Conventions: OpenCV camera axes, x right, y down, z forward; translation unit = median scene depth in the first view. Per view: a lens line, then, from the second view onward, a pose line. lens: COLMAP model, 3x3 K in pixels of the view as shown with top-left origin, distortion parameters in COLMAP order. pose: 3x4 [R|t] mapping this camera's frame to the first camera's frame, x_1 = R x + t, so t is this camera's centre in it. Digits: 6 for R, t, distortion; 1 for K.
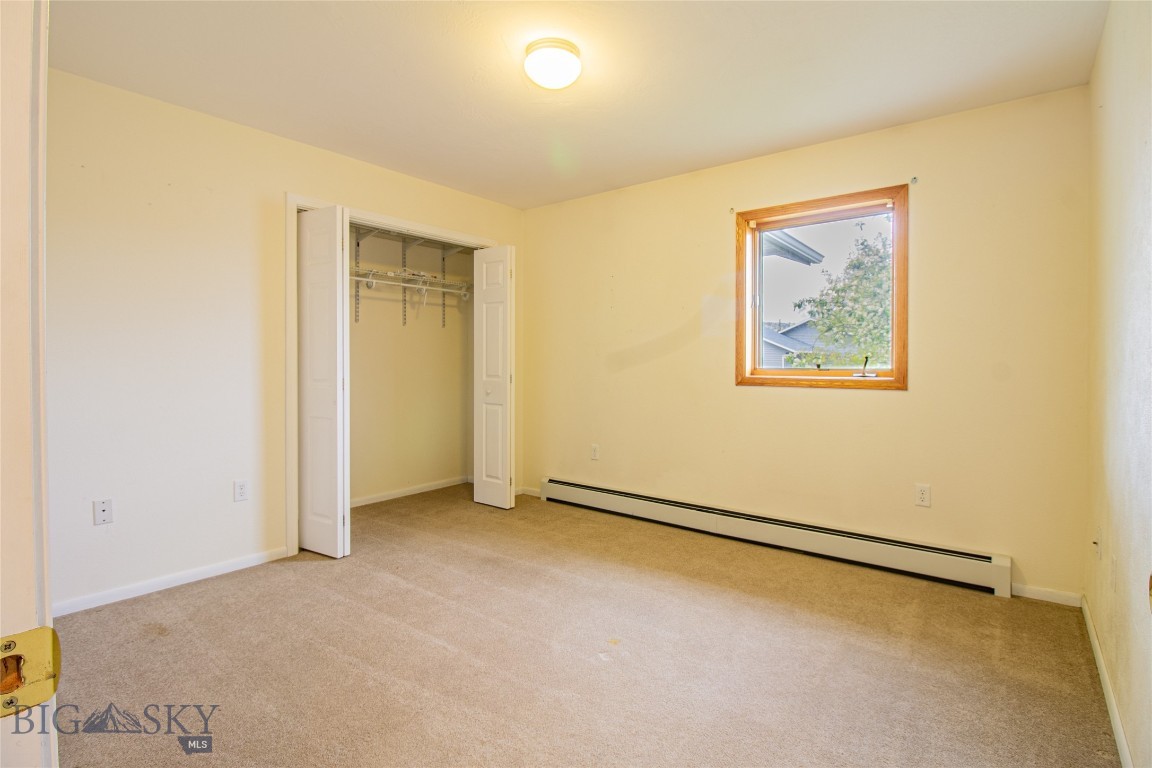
lens RADIAL K [[539.4, 0, 576.7], [0, 539.4, 378.3], [0, 0, 1]] dist [0.000973, -0.001151]
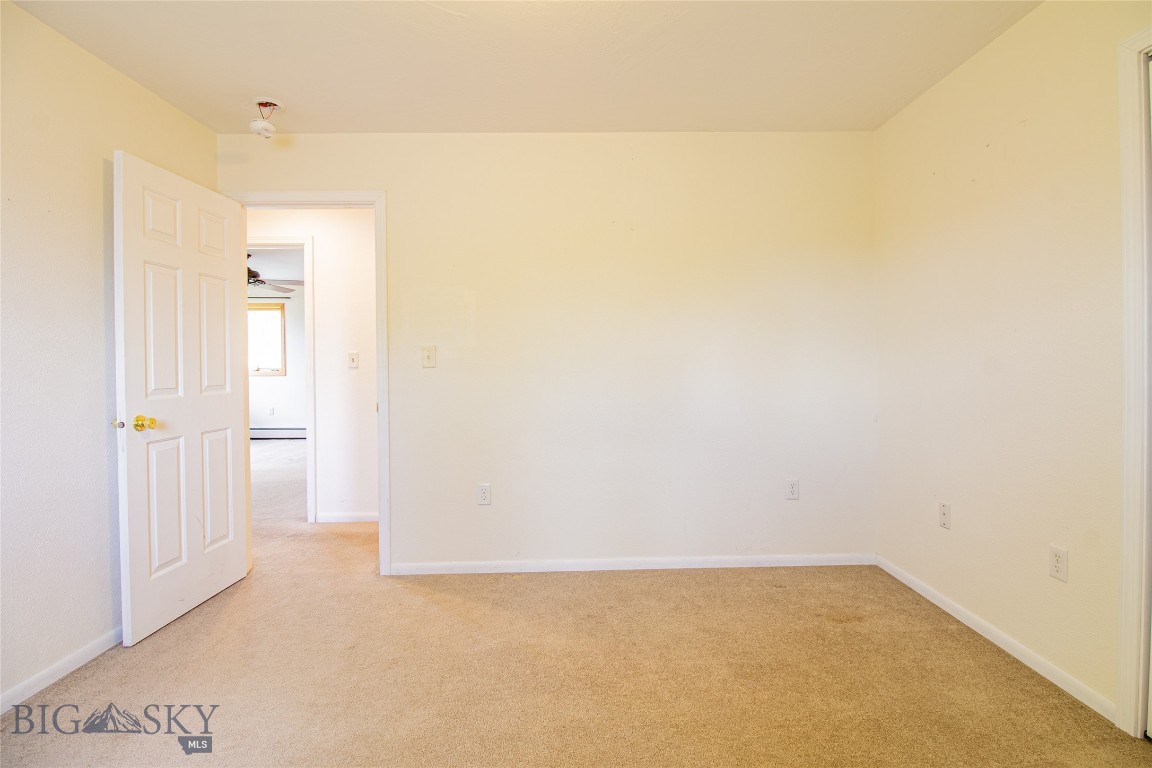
lens RADIAL K [[539.4, 0, 577.9], [0, 539.4, 377.3], [0, 0, 1]] dist [0.000973, -0.001151]
pose [[-0.772191, 0.022457, -0.634993, 0.193320], [-0.006190, 0.999062, 0.042860, -0.030722], [0.635360, 0.037027, -0.771328, 1.012345]]
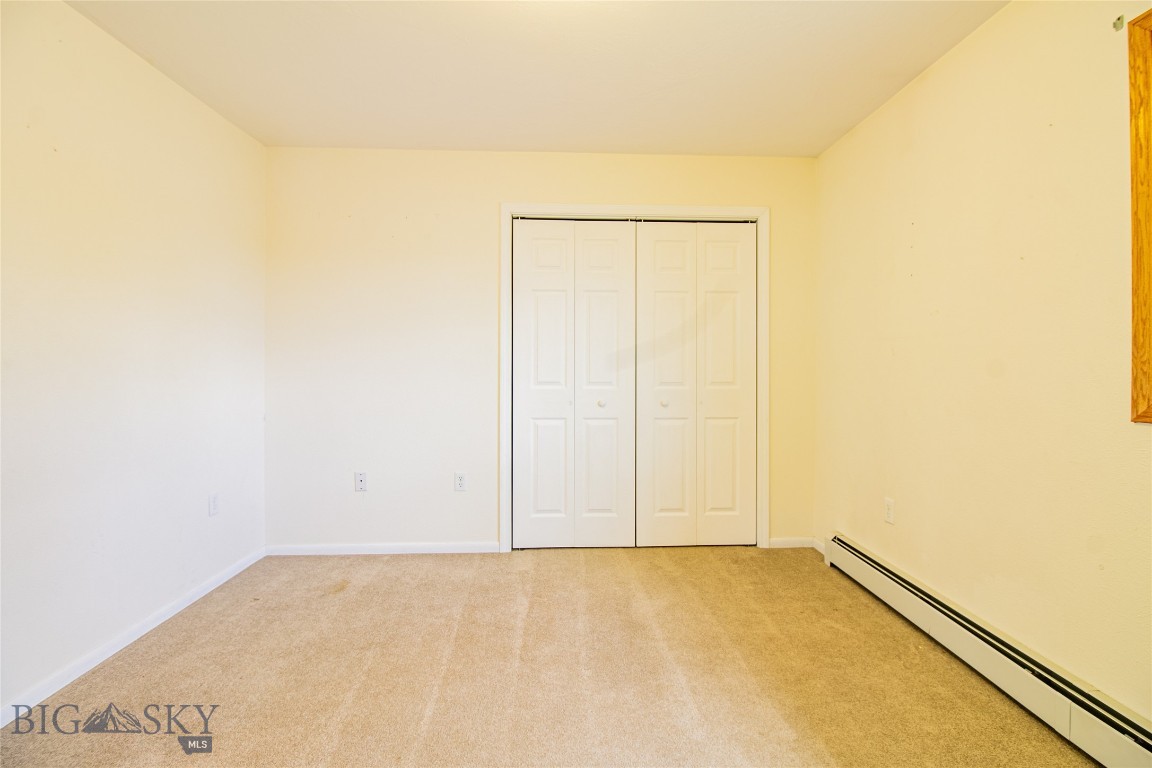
lens RADIAL K [[539.4, 0, 595.0], [0, 539.4, 369.8], [0, 0, 1]] dist [0.000973, -0.001151]
pose [[0.672850, 0.008420, -0.739731, 0.340414], [-0.025808, 0.999594, -0.012097, -0.012750], [0.739329, 0.027230, 0.672794, 0.413258]]
